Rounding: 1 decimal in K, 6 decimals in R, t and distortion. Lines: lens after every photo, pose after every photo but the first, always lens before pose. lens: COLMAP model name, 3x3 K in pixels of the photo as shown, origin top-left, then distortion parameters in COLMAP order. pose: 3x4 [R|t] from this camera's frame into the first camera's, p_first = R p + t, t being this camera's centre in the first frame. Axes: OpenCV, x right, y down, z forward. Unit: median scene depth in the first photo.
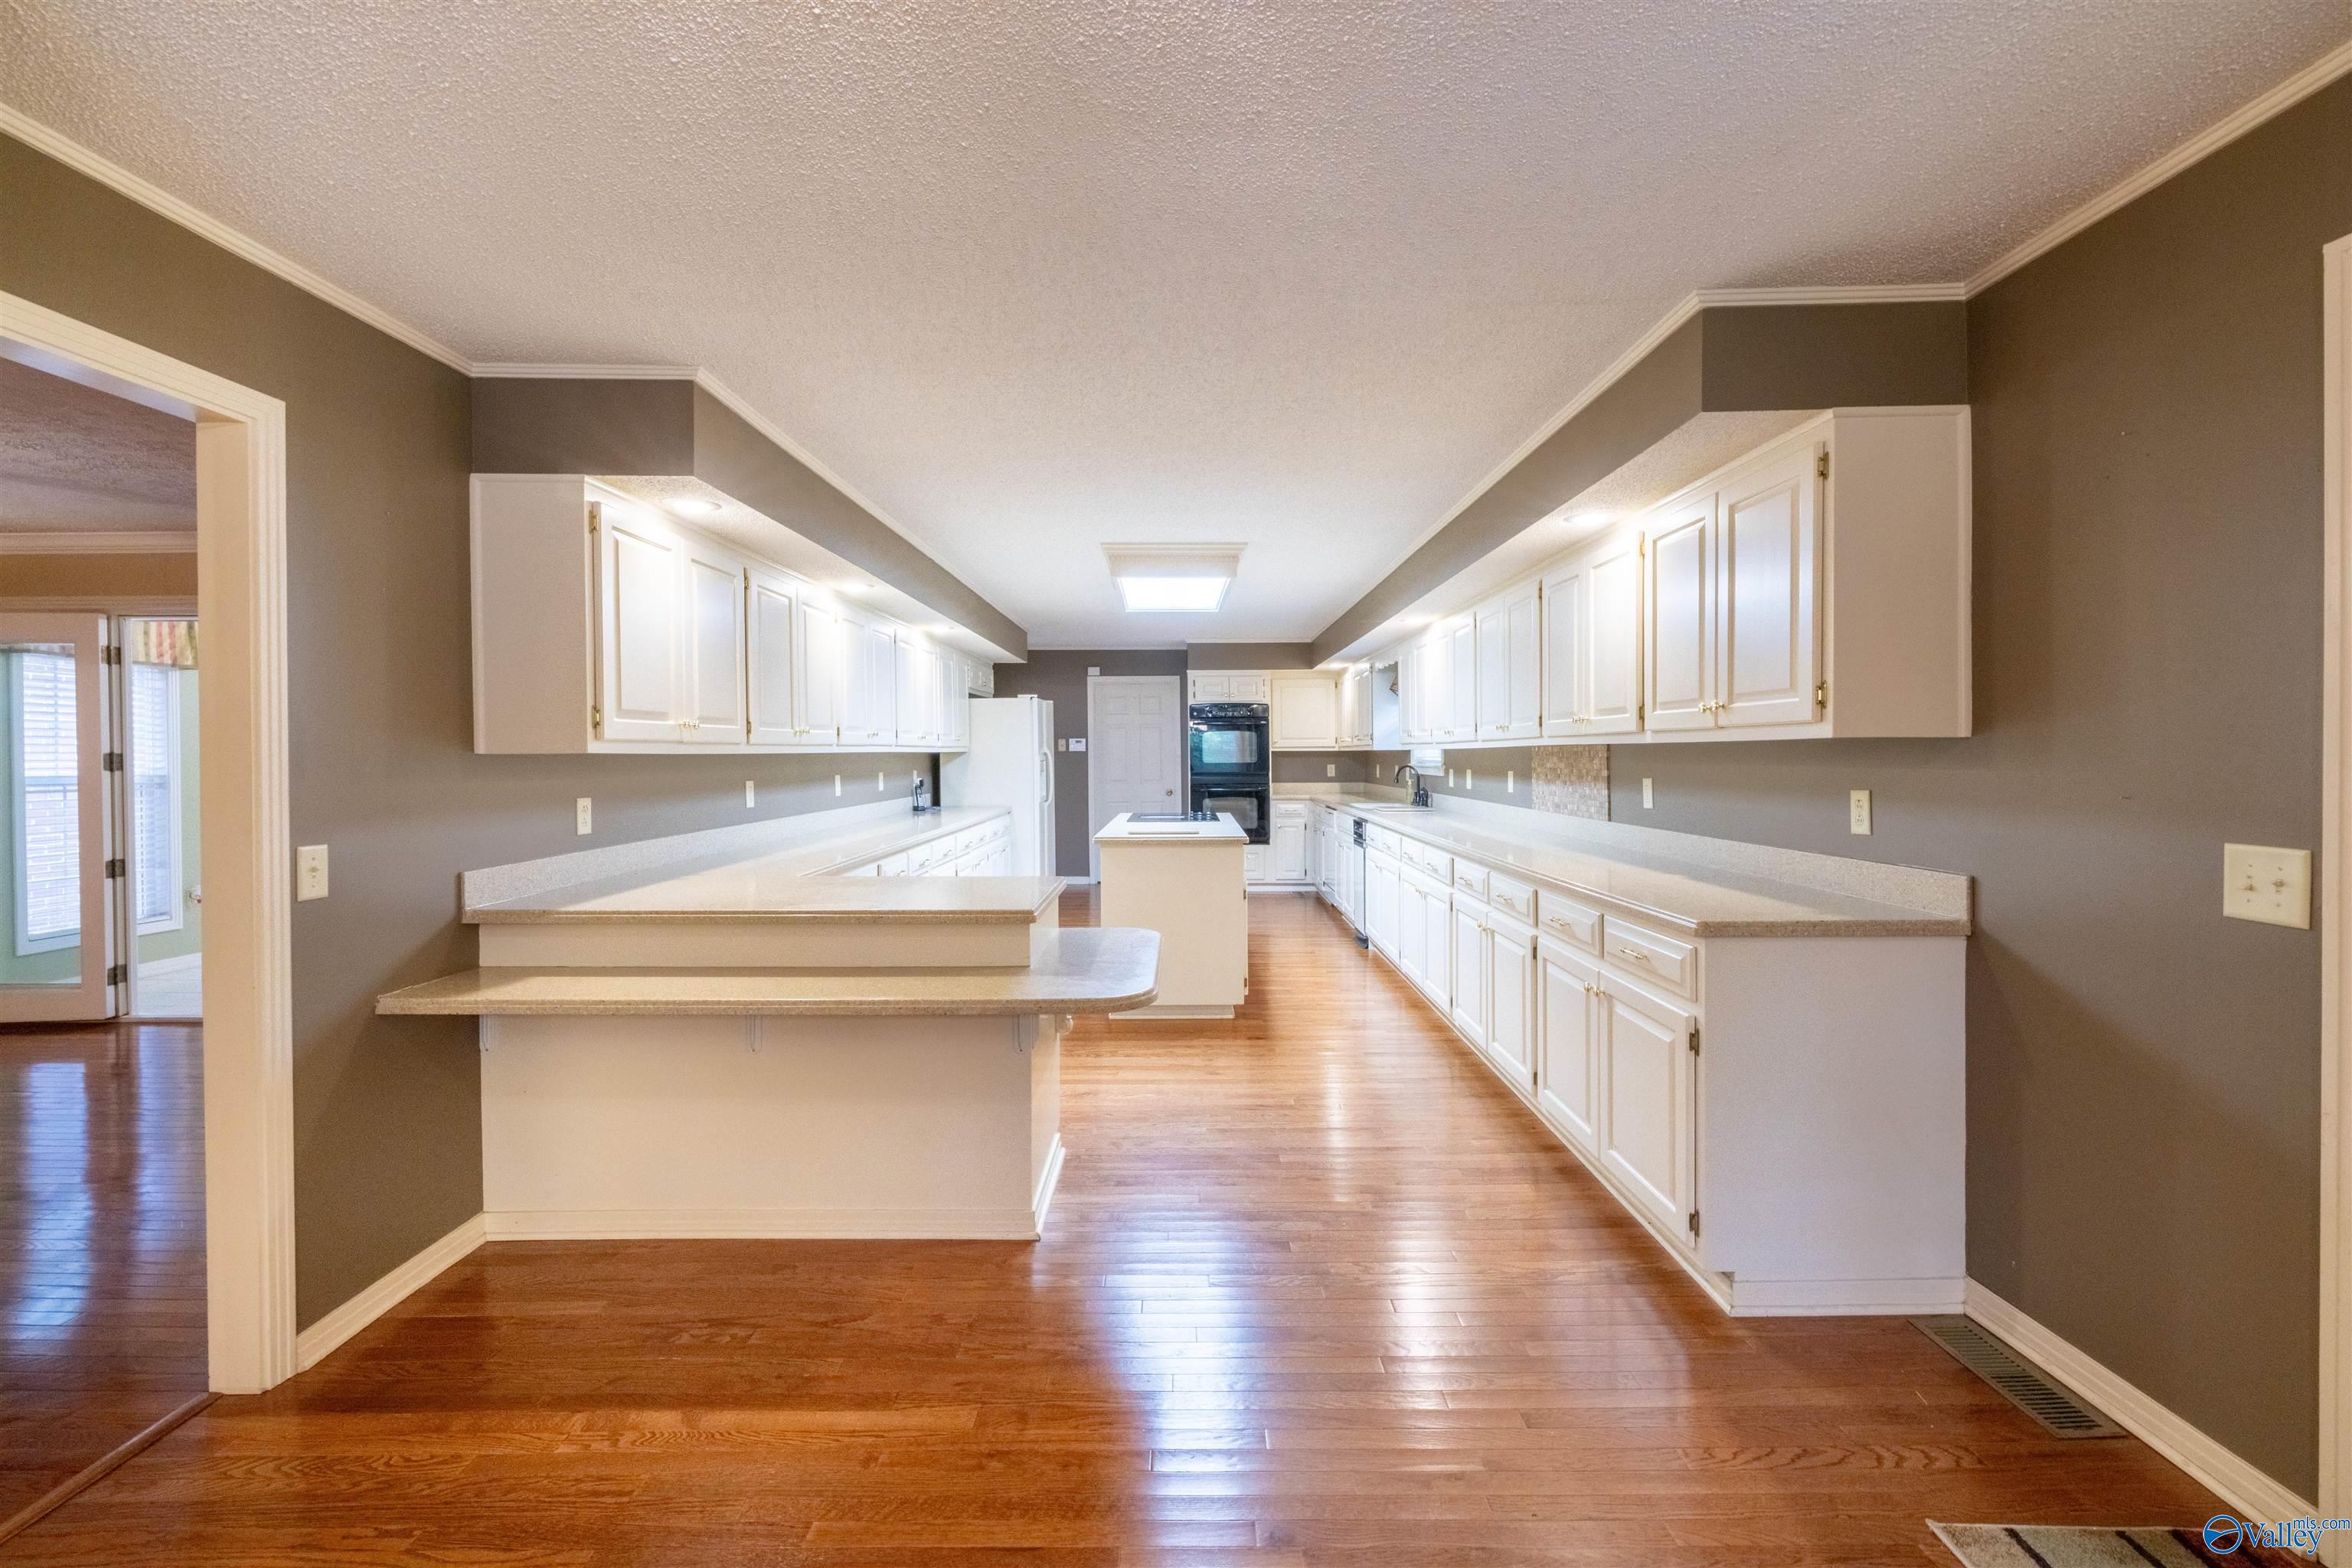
lens RADIAL K [[984.6, 0, 1176.7], [0, 984.6, 762.2], [0, 0, 1]] dist [0.001716, 0.000571]
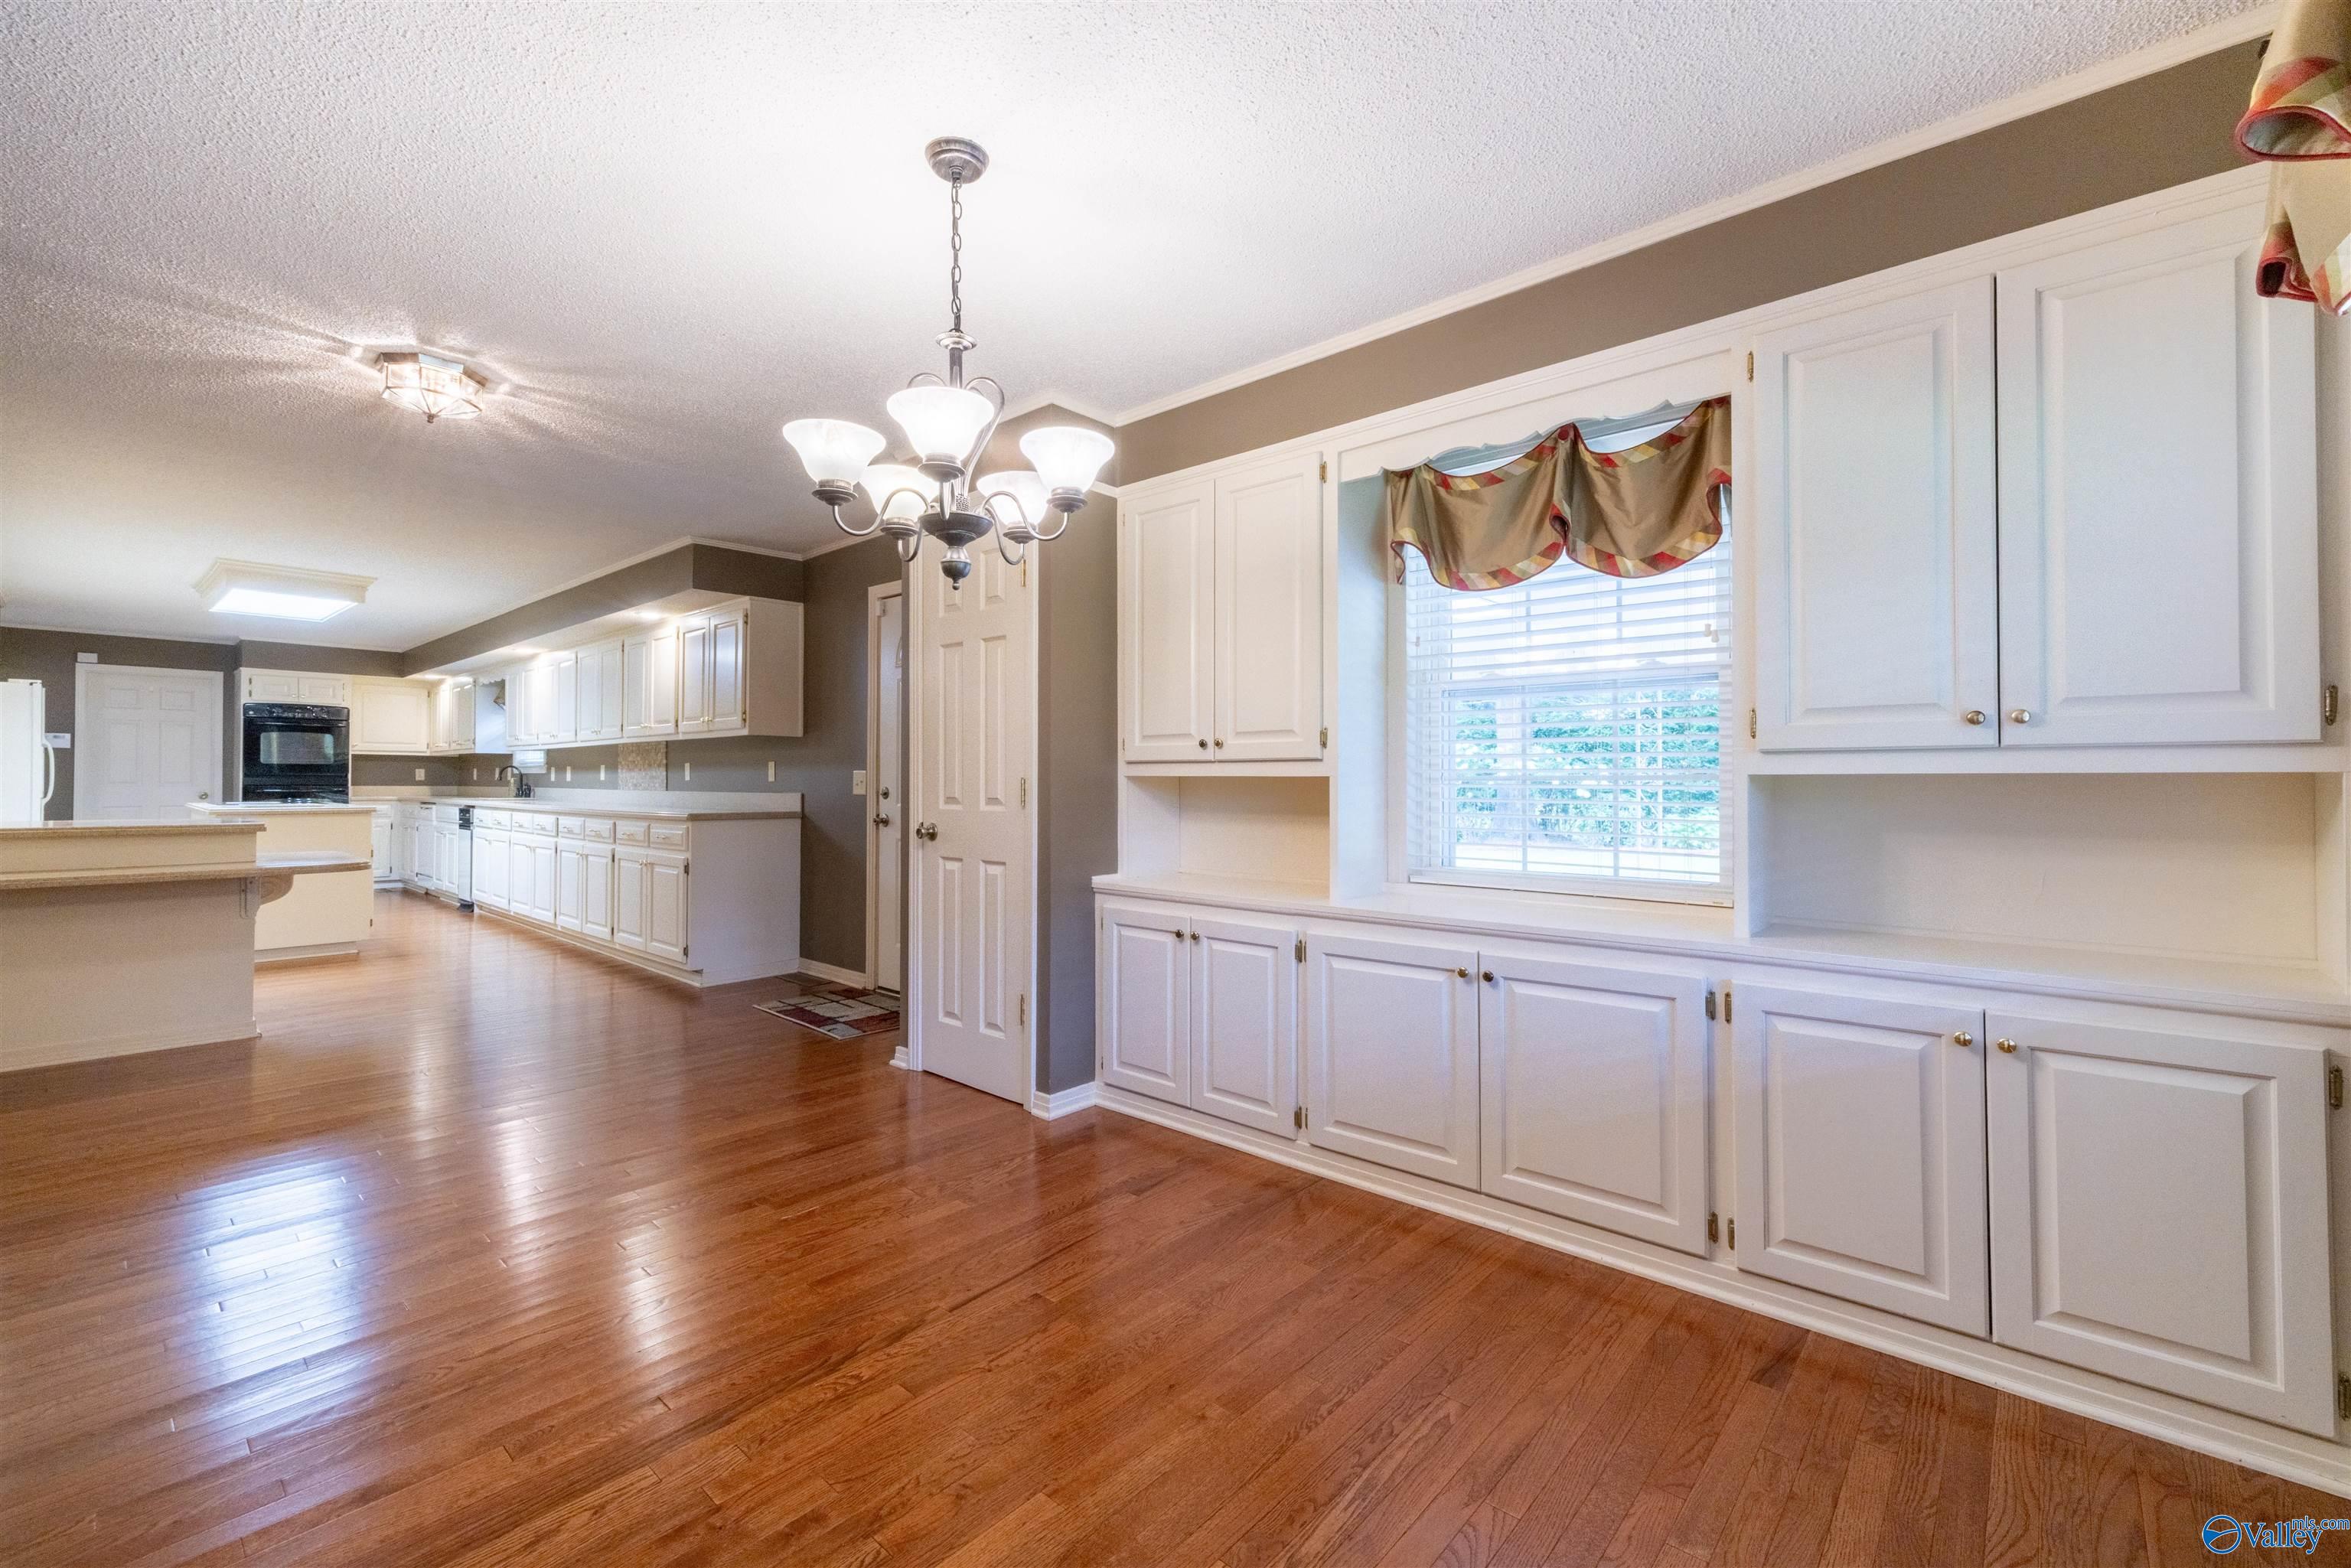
lens RADIAL K [[984.1, 0, 1169.4], [0, 984.1, 770.1], [0, 0, 1]] dist [0.001716, 0.000571]
pose [[0.666314, 0.017361, 0.745469, -0.194048], [-0.001818, 0.999764, -0.021658, 0.050845], [-0.745669, 0.013076, 0.666188, -0.616968]]
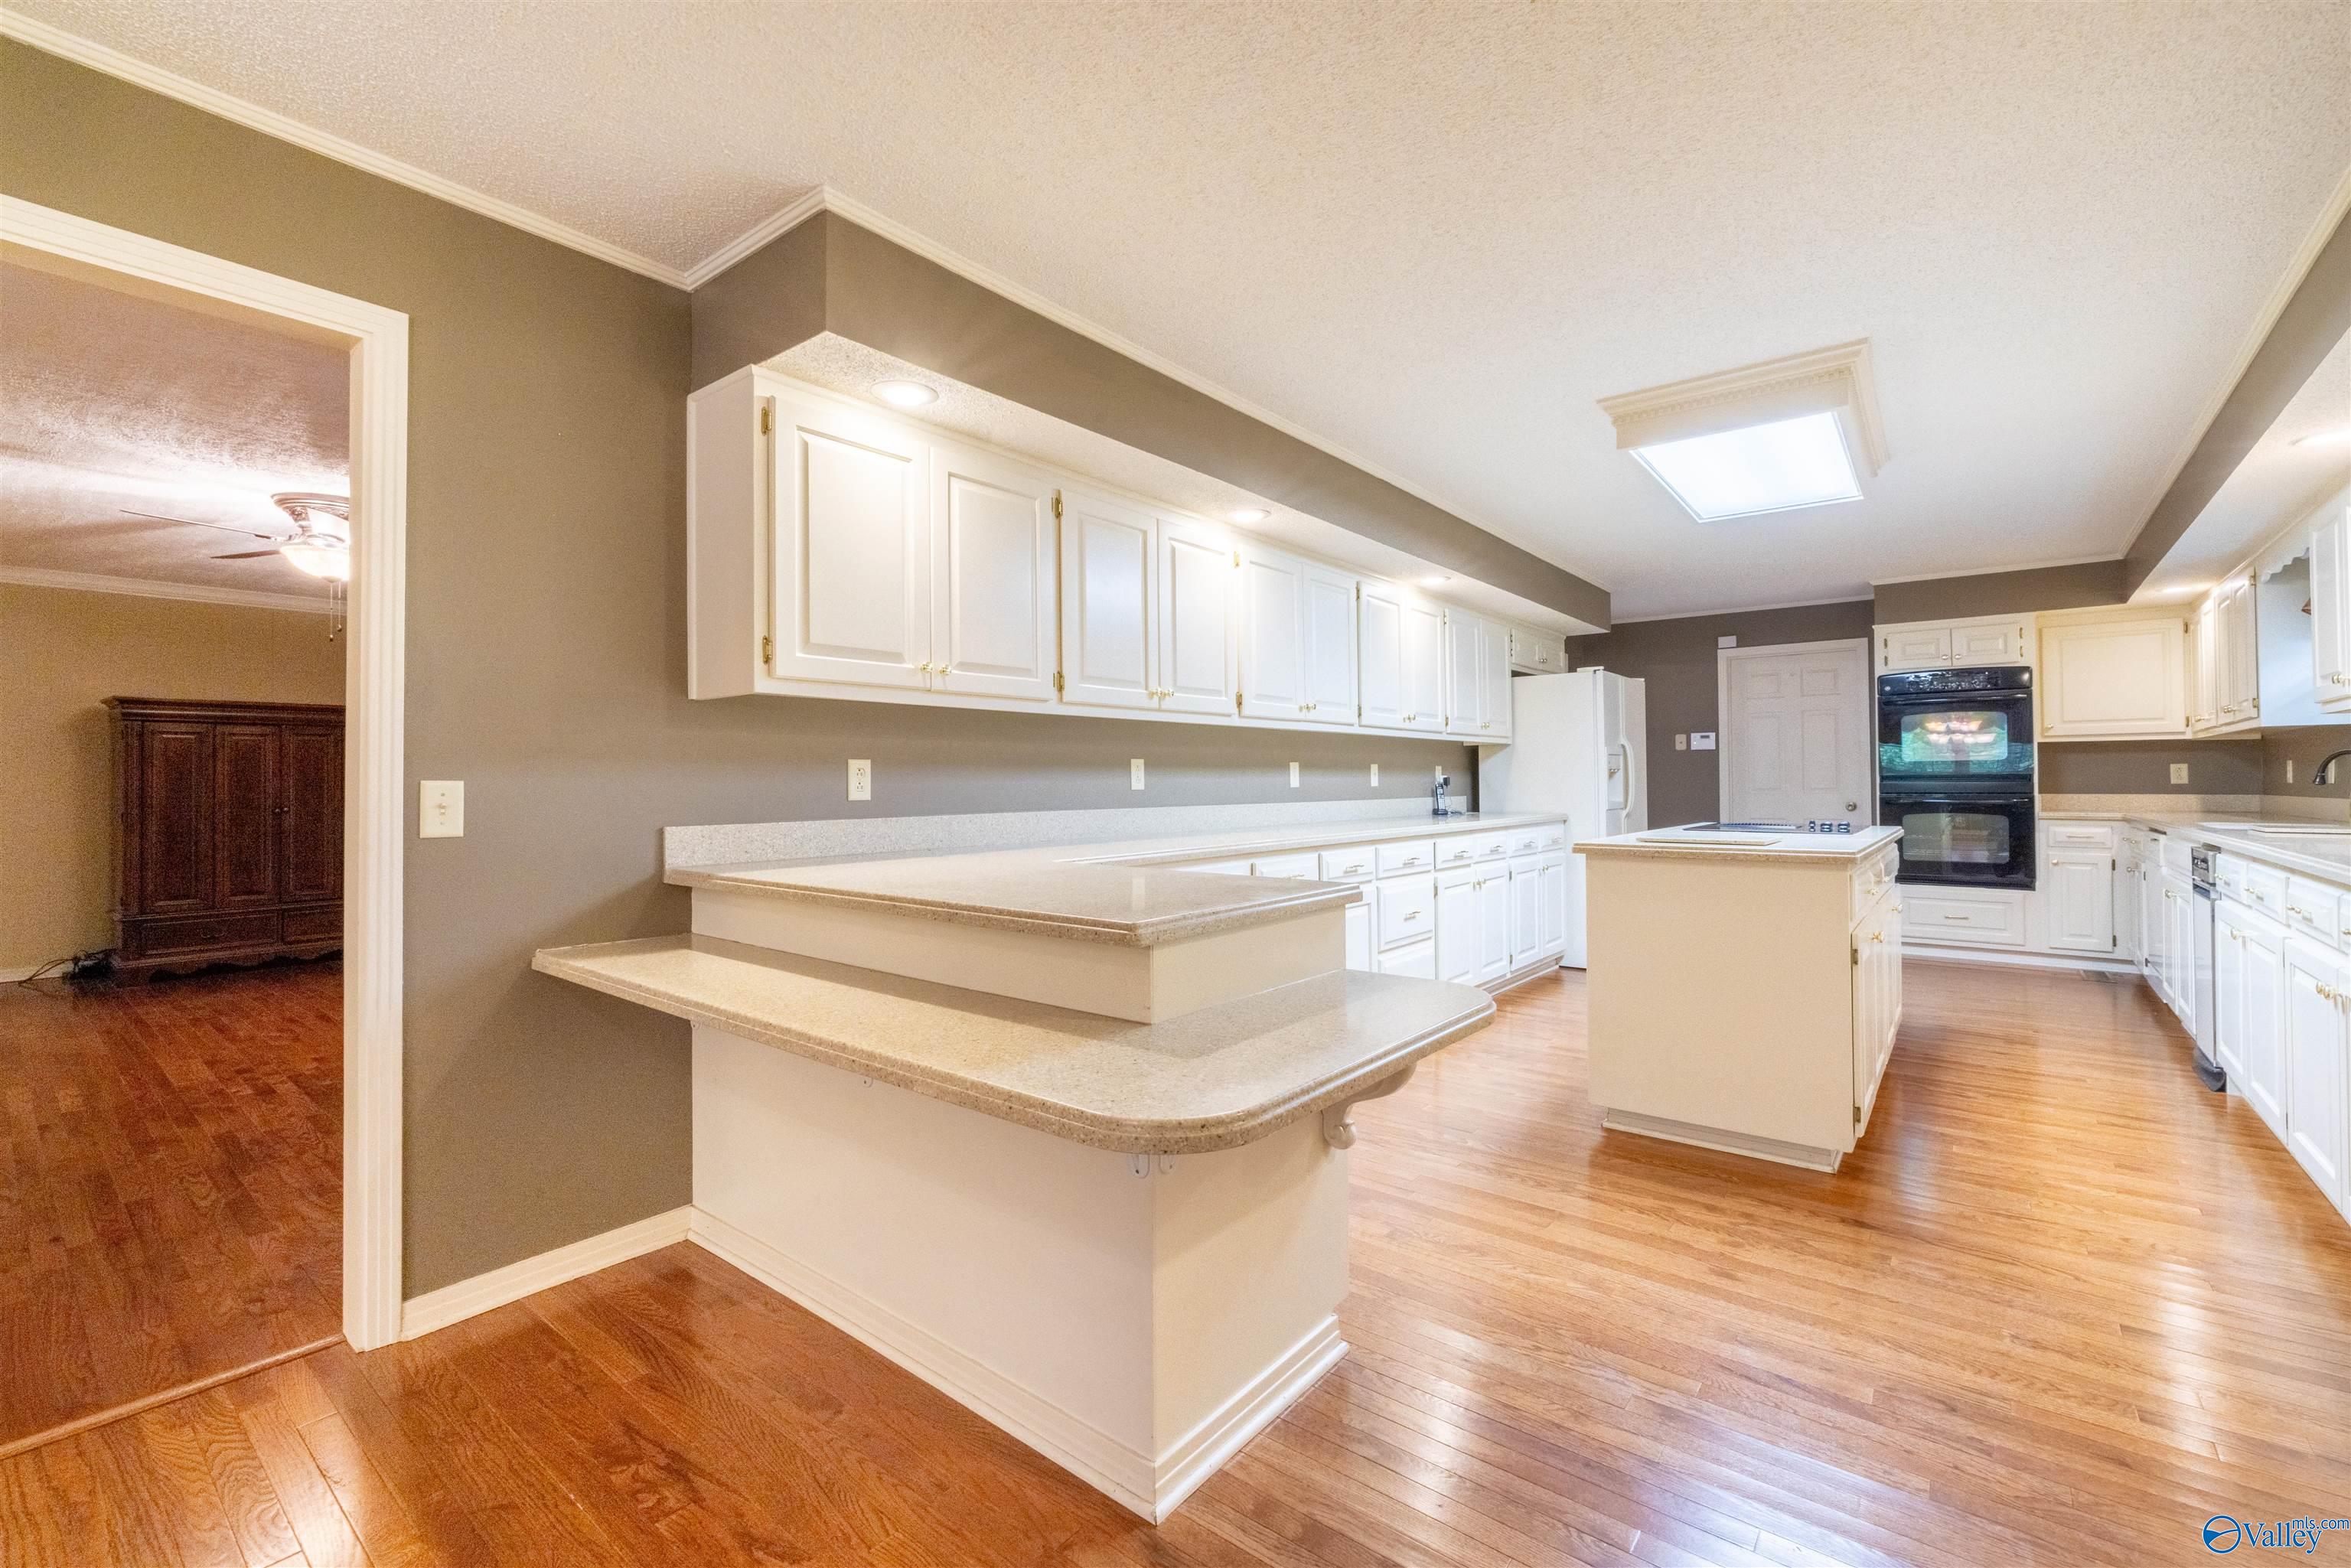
lens RADIAL K [[984.1, 0, 1178.8], [0, 984.1, 774.5], [0, 0, 1]] dist [0.001716, 0.000571]
pose [[0.779237, -0.003630, -0.626719, 0.120954], [-0.005158, 0.999912, -0.012205, 0.038916], [0.626709, 0.012743, 0.779149, 0.318681]]
